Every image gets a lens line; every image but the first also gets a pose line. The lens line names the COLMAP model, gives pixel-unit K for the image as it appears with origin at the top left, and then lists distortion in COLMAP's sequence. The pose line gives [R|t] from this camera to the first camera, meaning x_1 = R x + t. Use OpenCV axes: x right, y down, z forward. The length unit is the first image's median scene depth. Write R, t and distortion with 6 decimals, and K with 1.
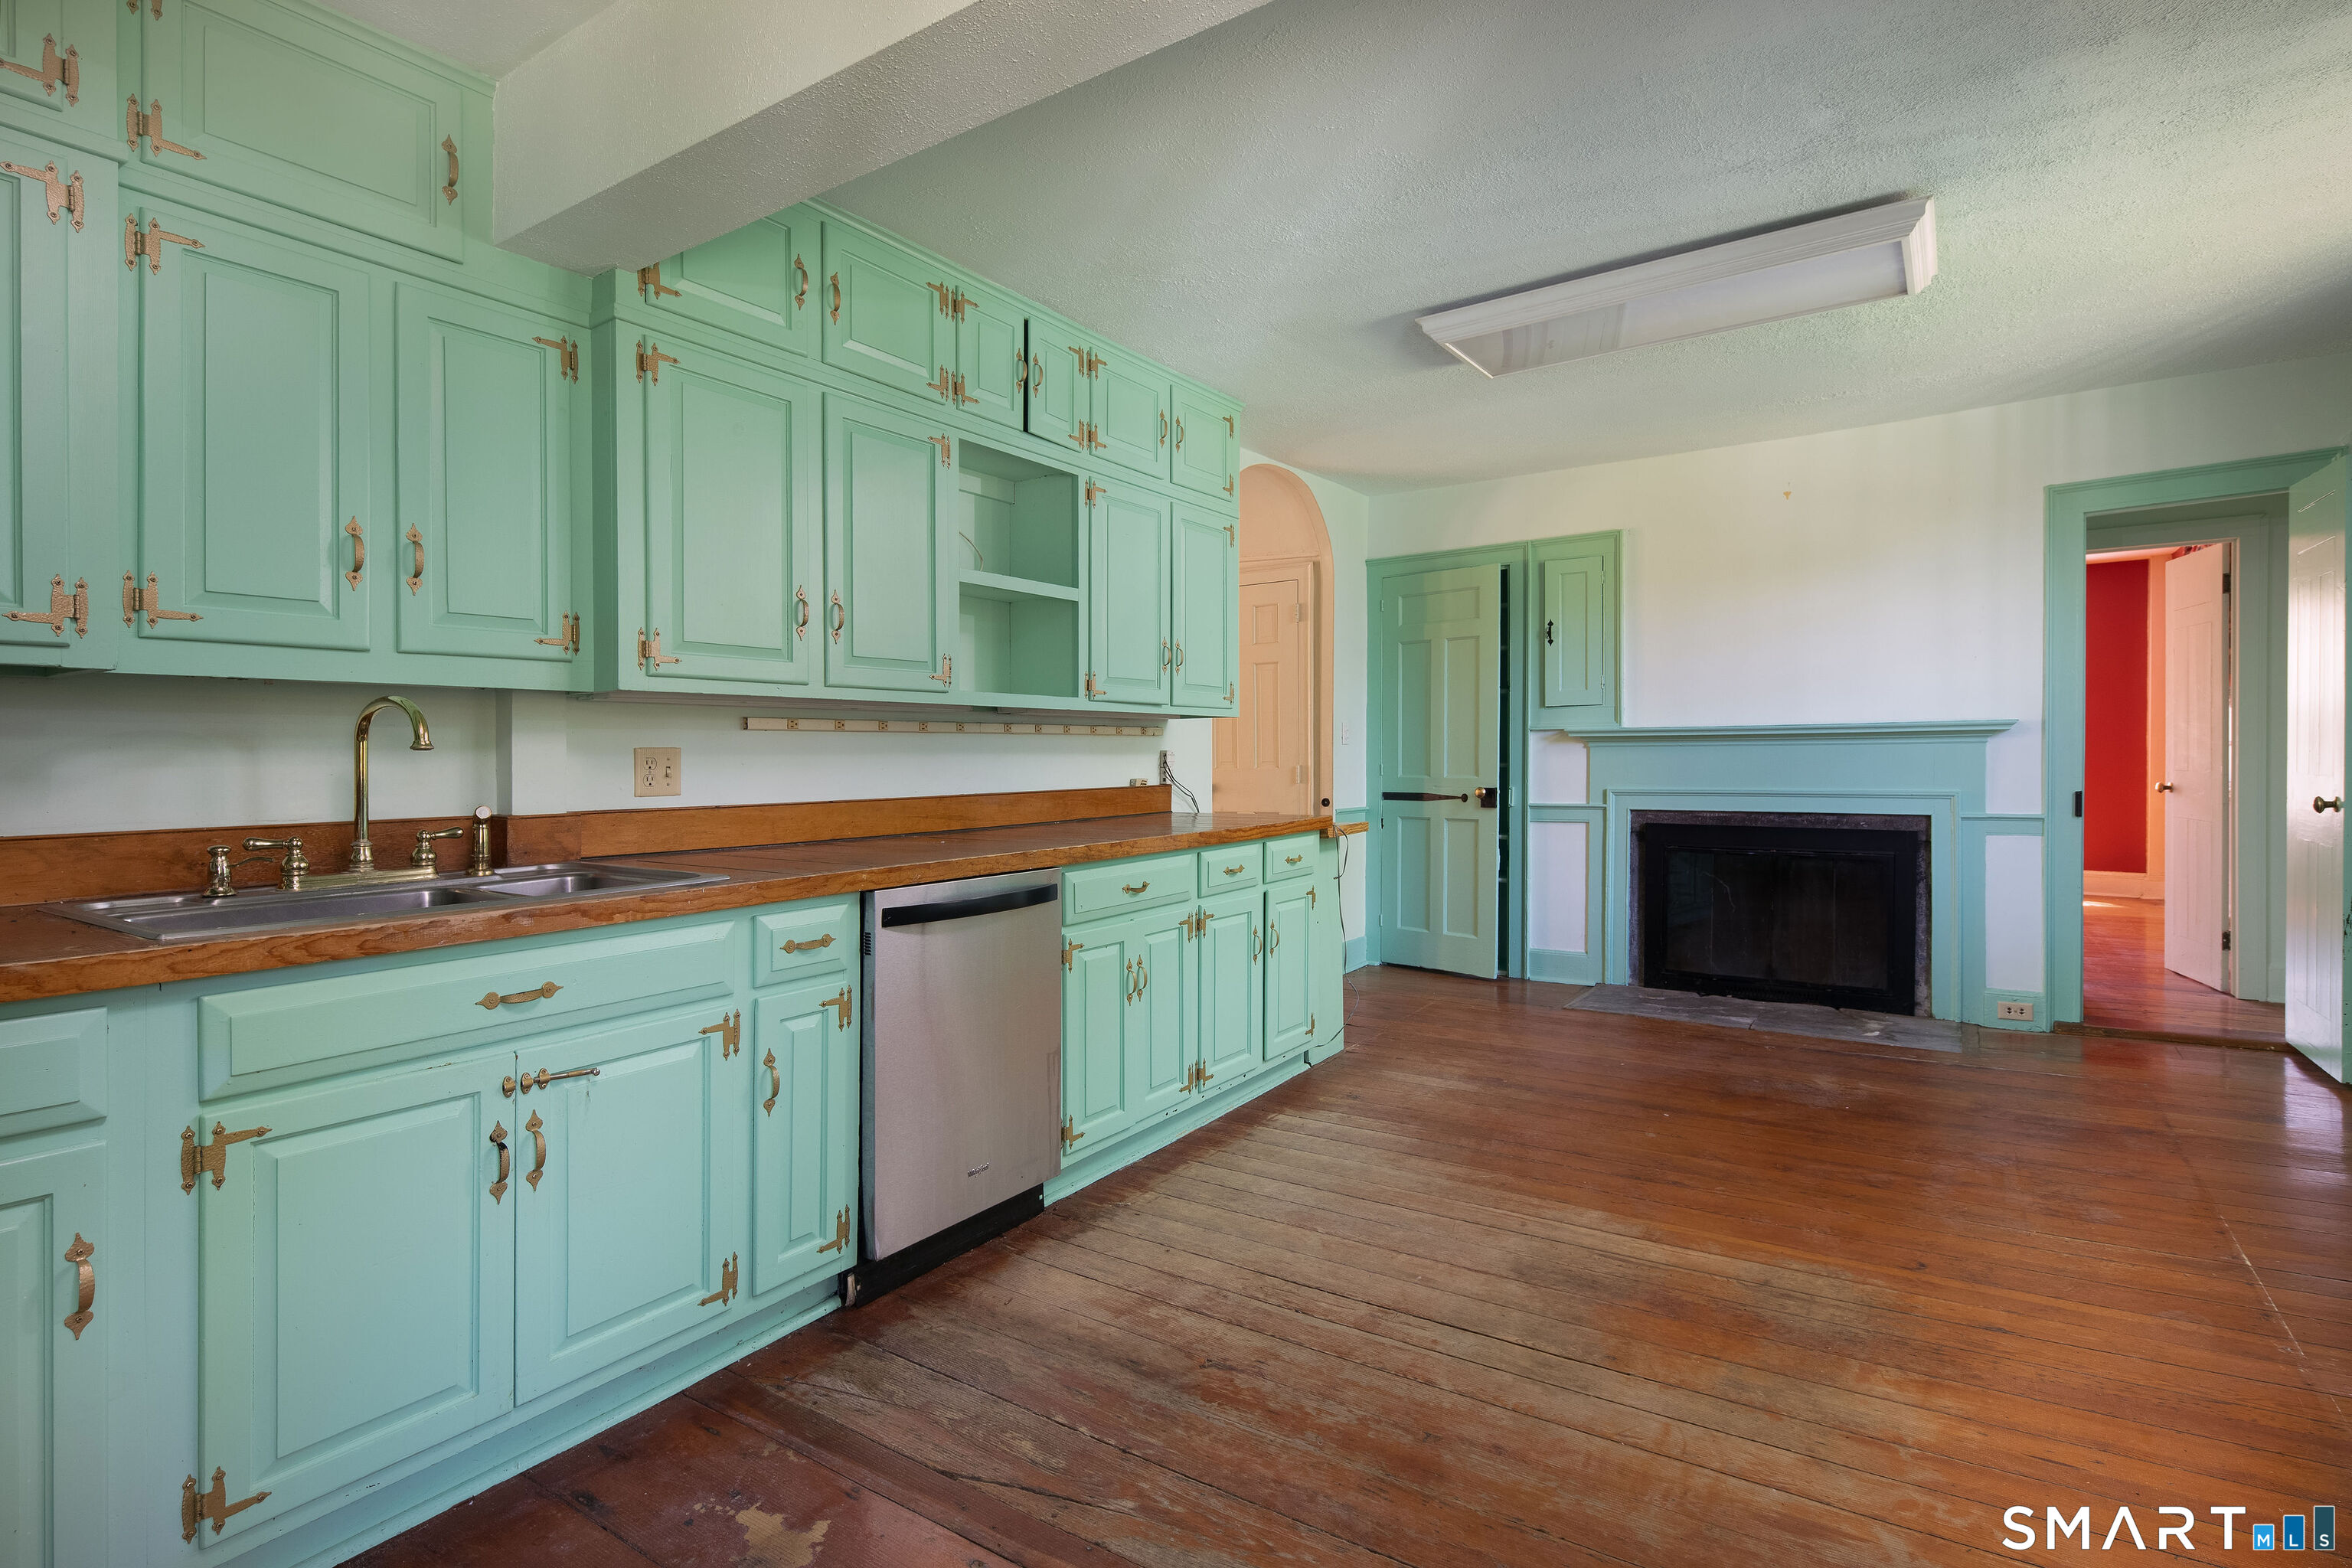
lens RADIAL K [[1141.9, 0, 1179.3], [0, 1141.9, 795.5], [0, 0, 1]] dist [0.004334, -0.002435]
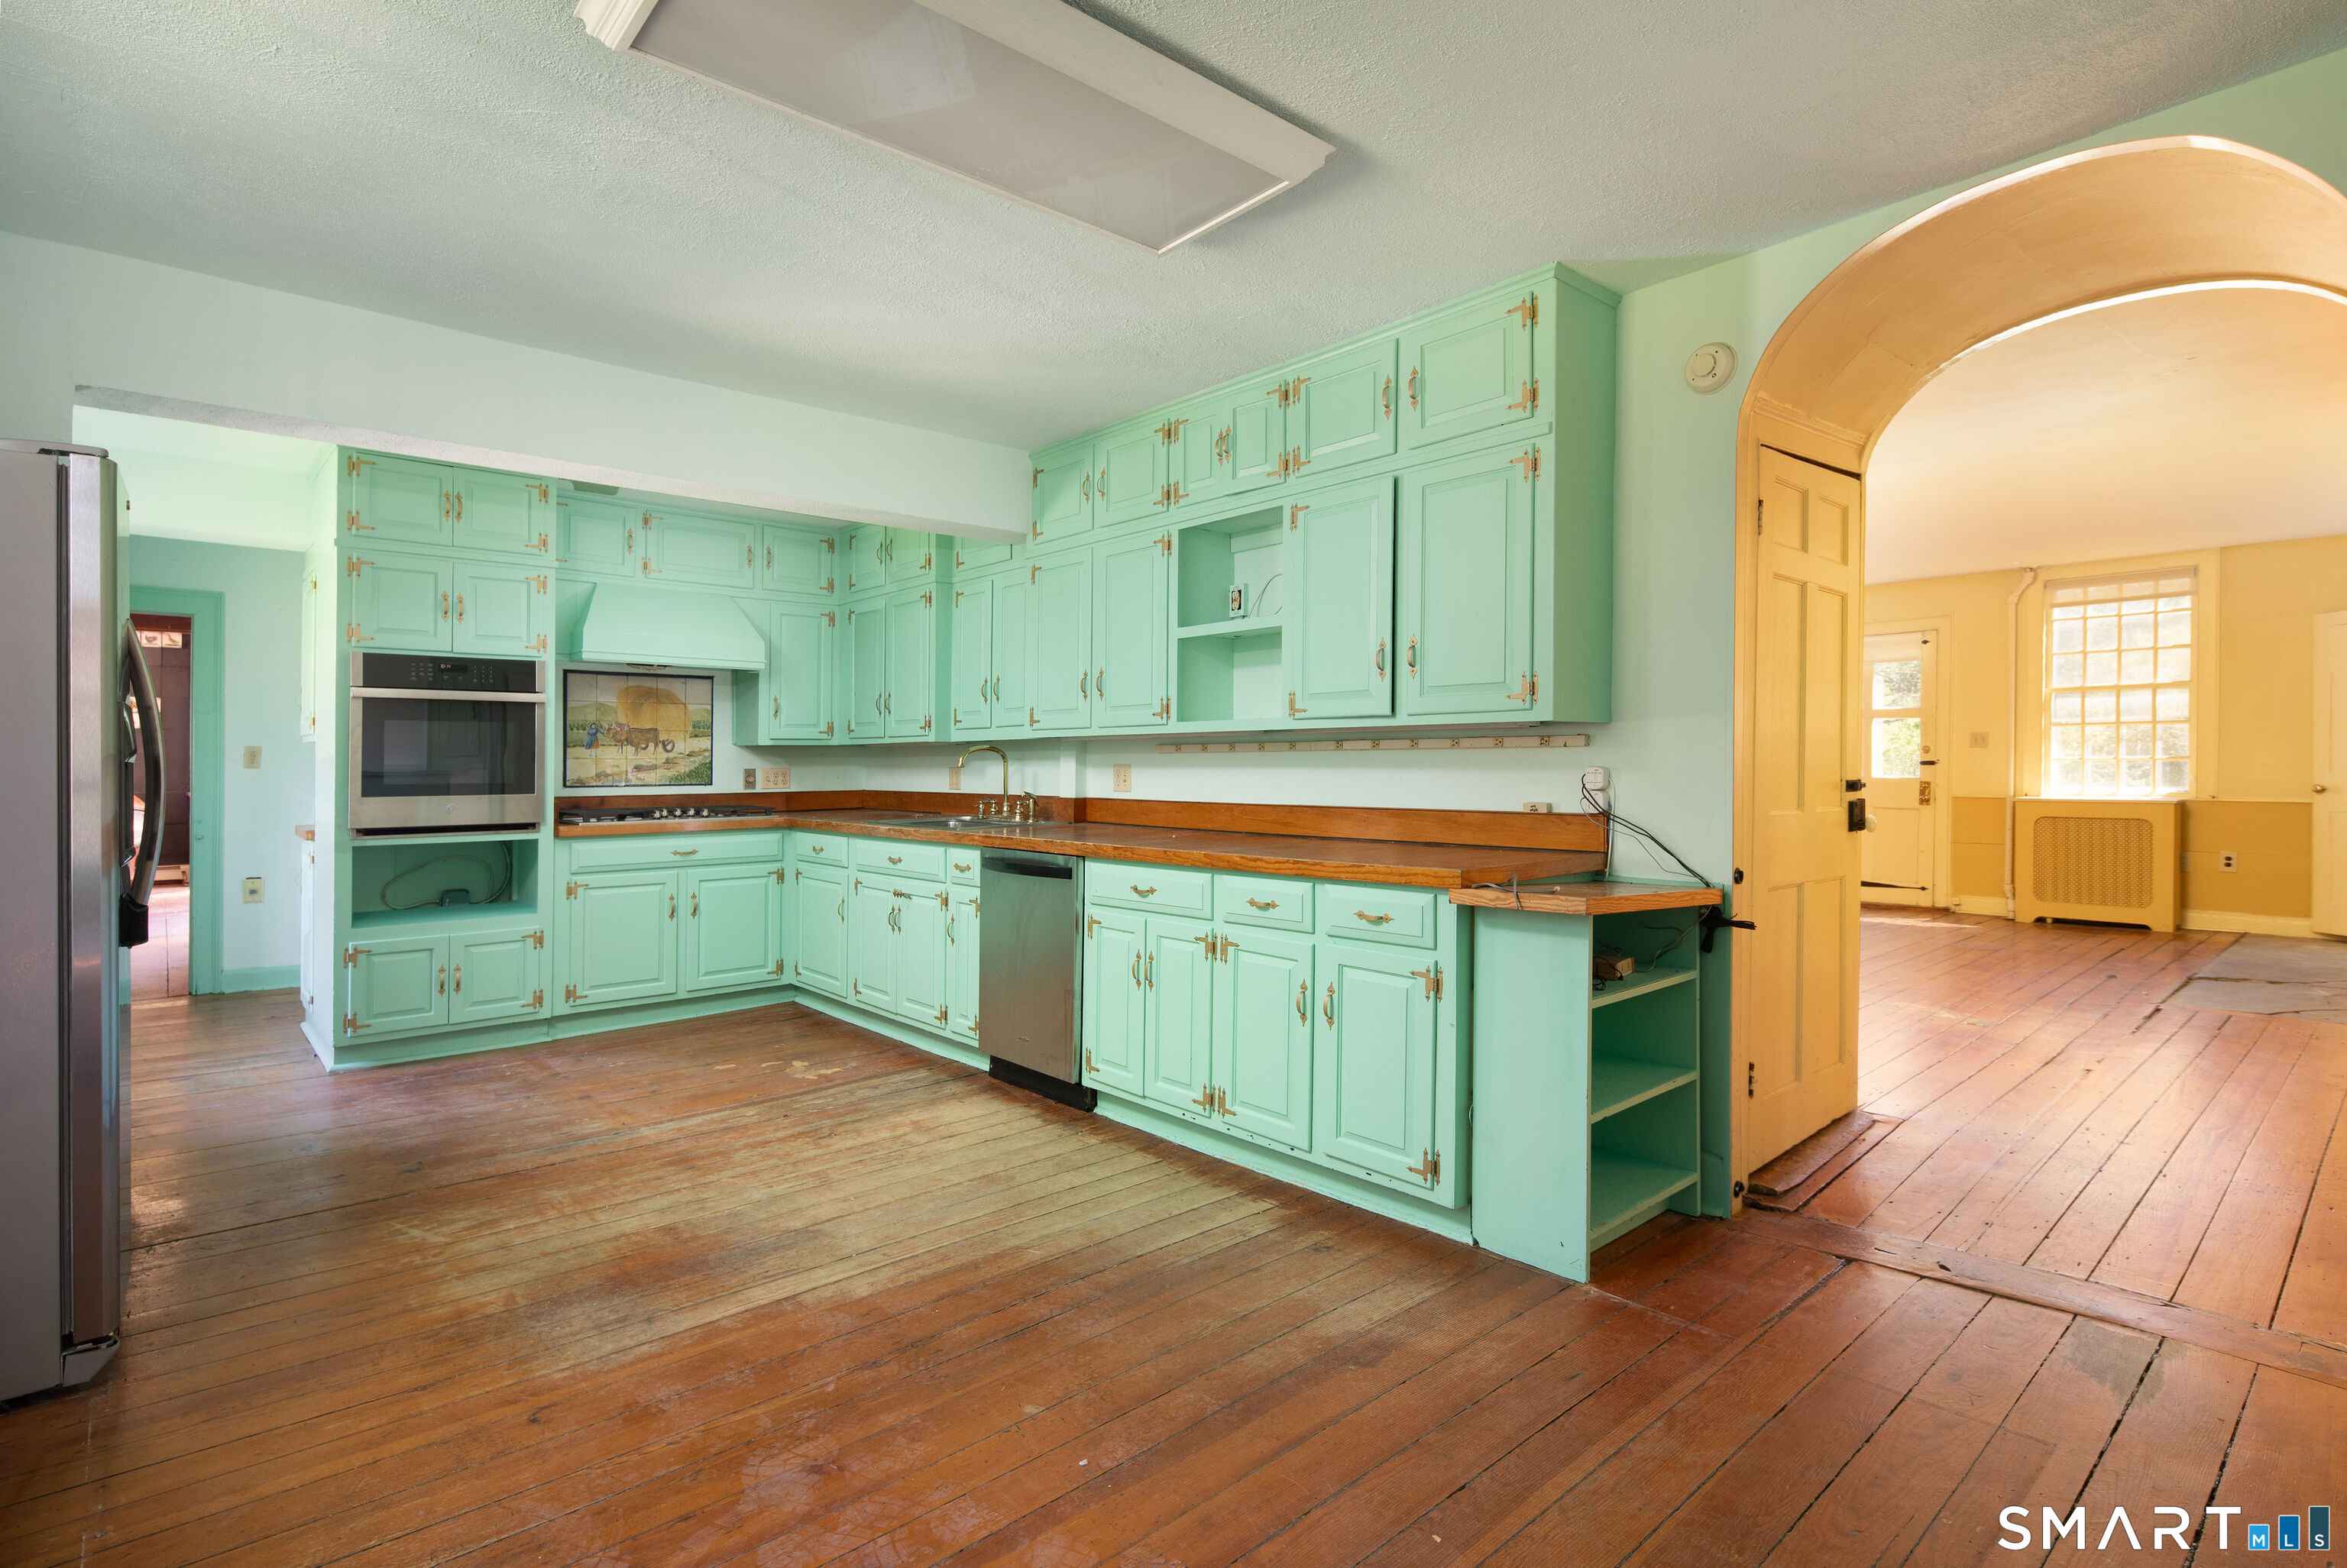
lens RADIAL K [[1139.3, 0, 1181.5], [0, 1139.3, 760.2], [0, 0, 1]] dist [0.004334, -0.002435]
pose [[-0.245908, 0.011135, -0.969229, 1.358174], [-0.023870, 0.999561, 0.017540, -0.090868], [0.968999, 0.027449, -0.245535, 1.681099]]
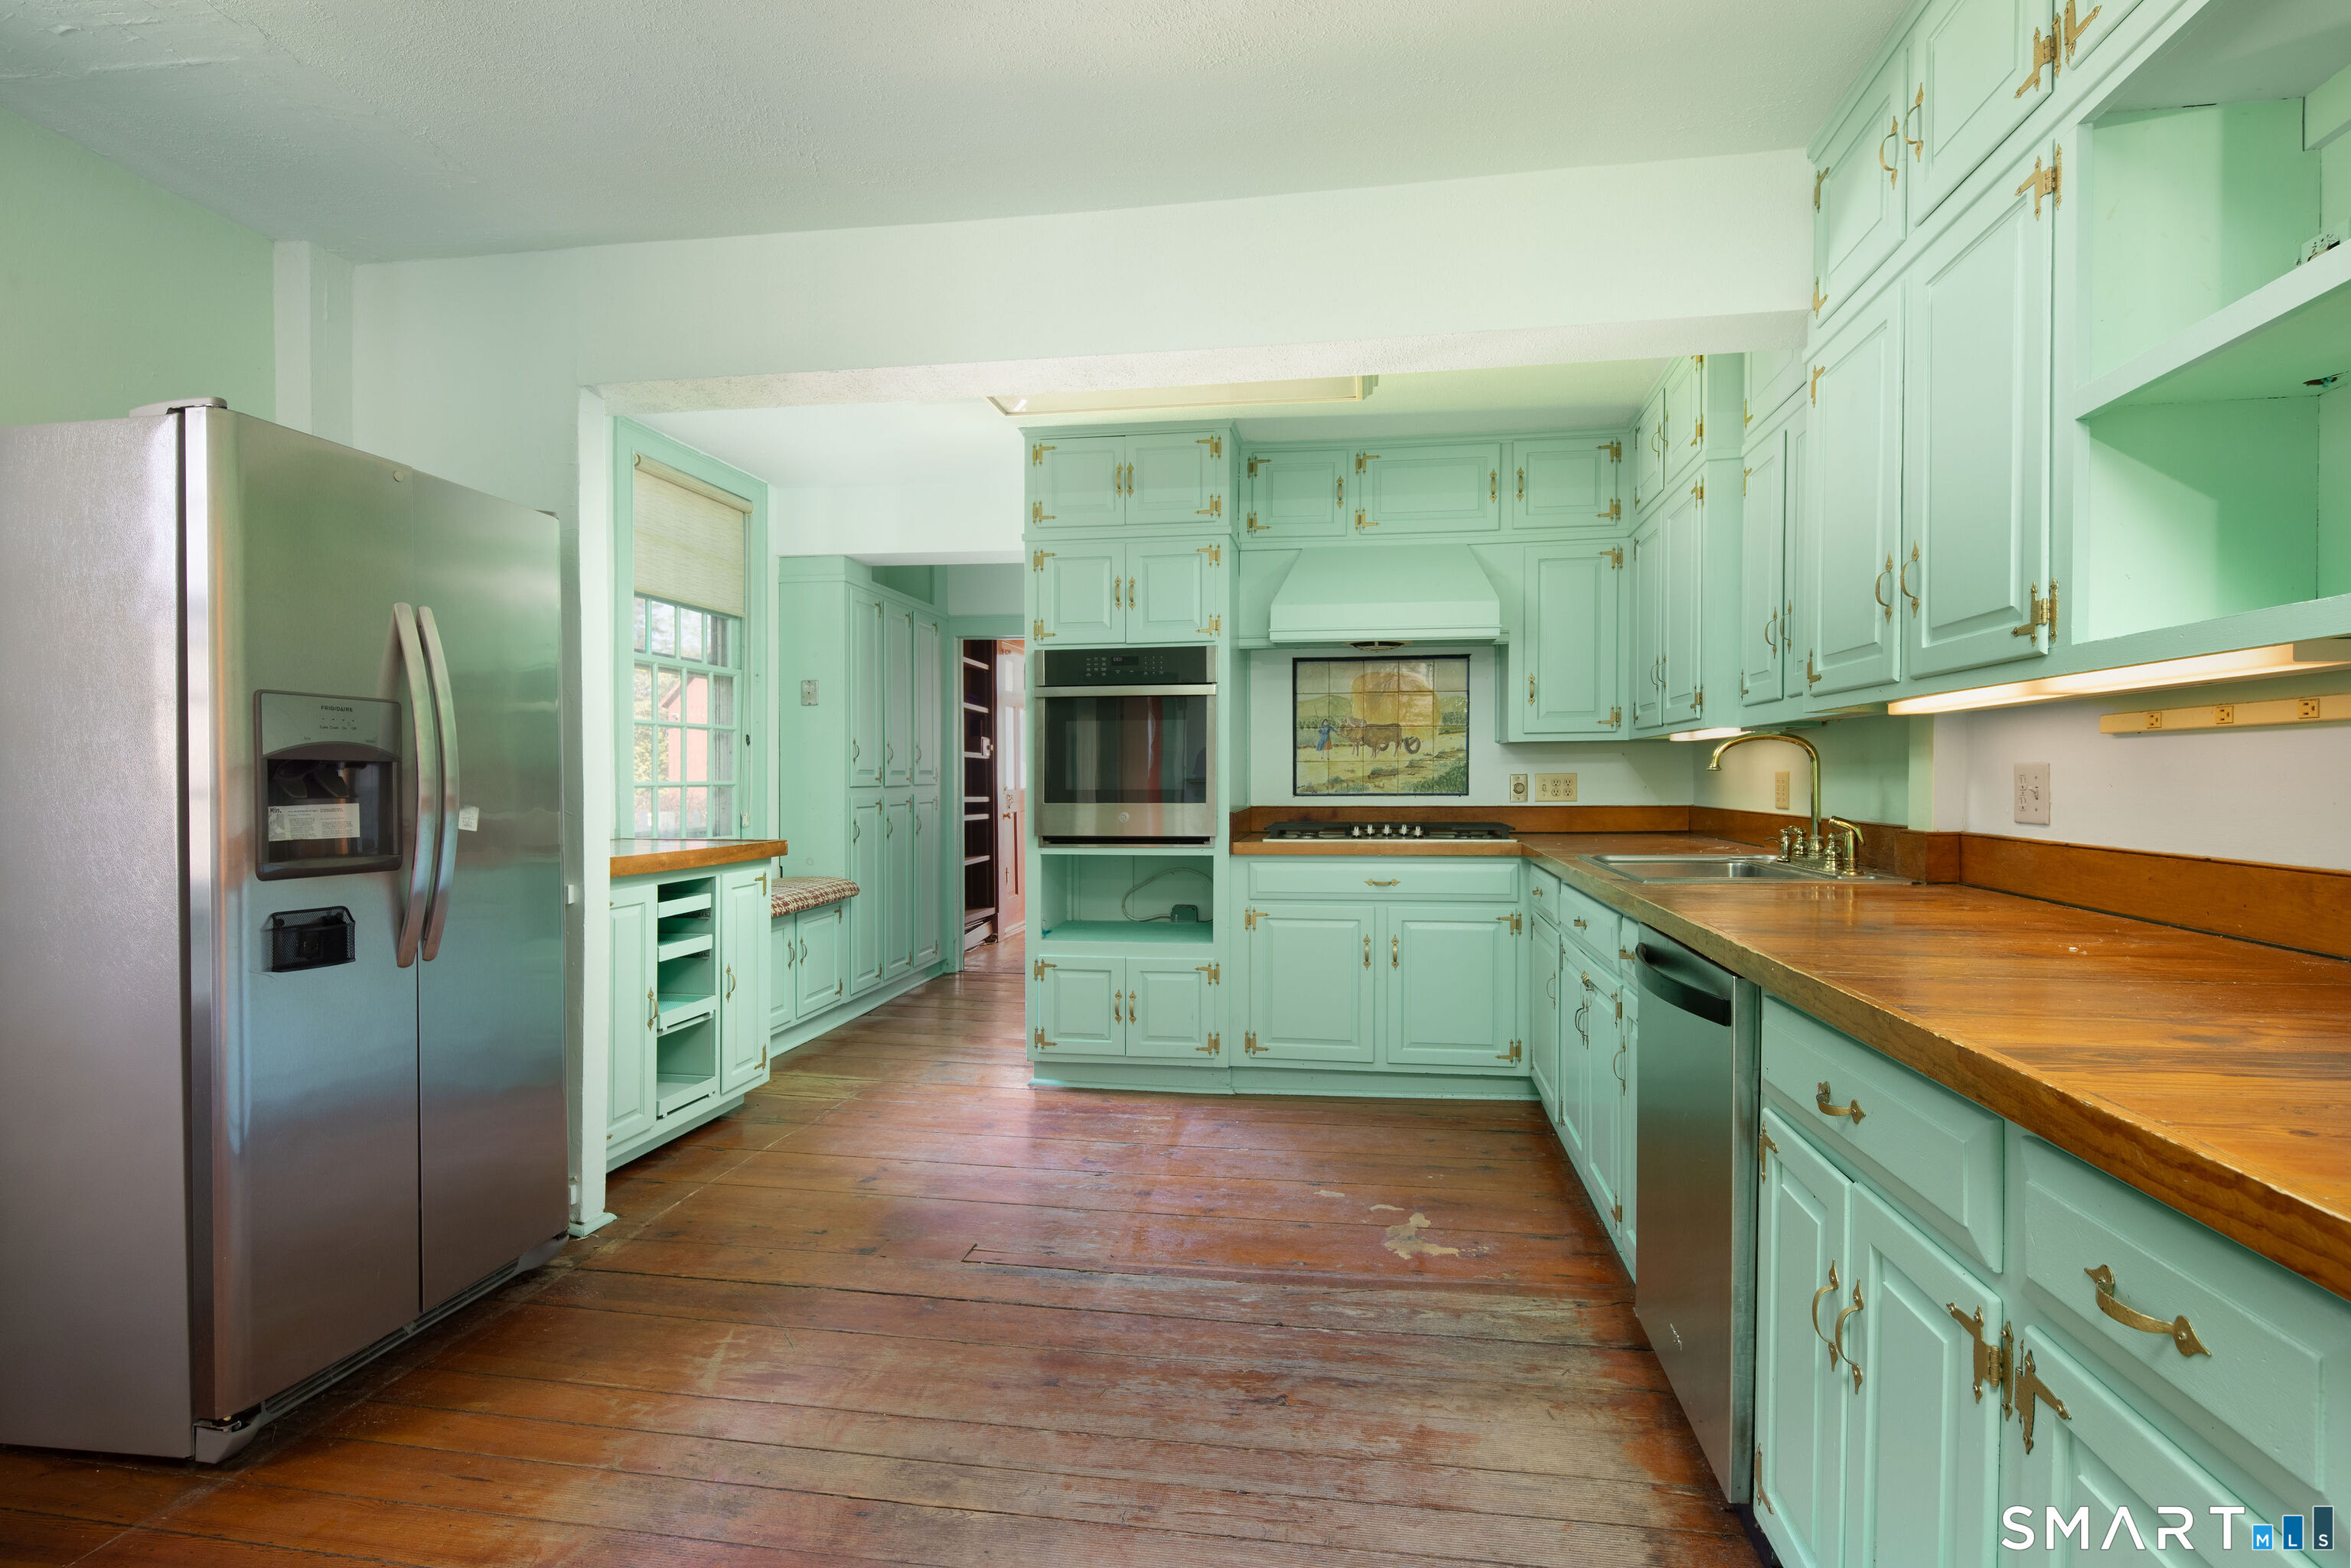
lens RADIAL K [[1141.4, 0, 1189.5], [0, 1141.4, 779.5], [0, 0, 1]] dist [0.004334, -0.002435]
pose [[-0.907596, 0.017679, -0.419472, 0.442669], [0.002958, 0.999358, 0.035719, -0.065454], [0.419834, 0.031178, -0.907065, 1.626942]]
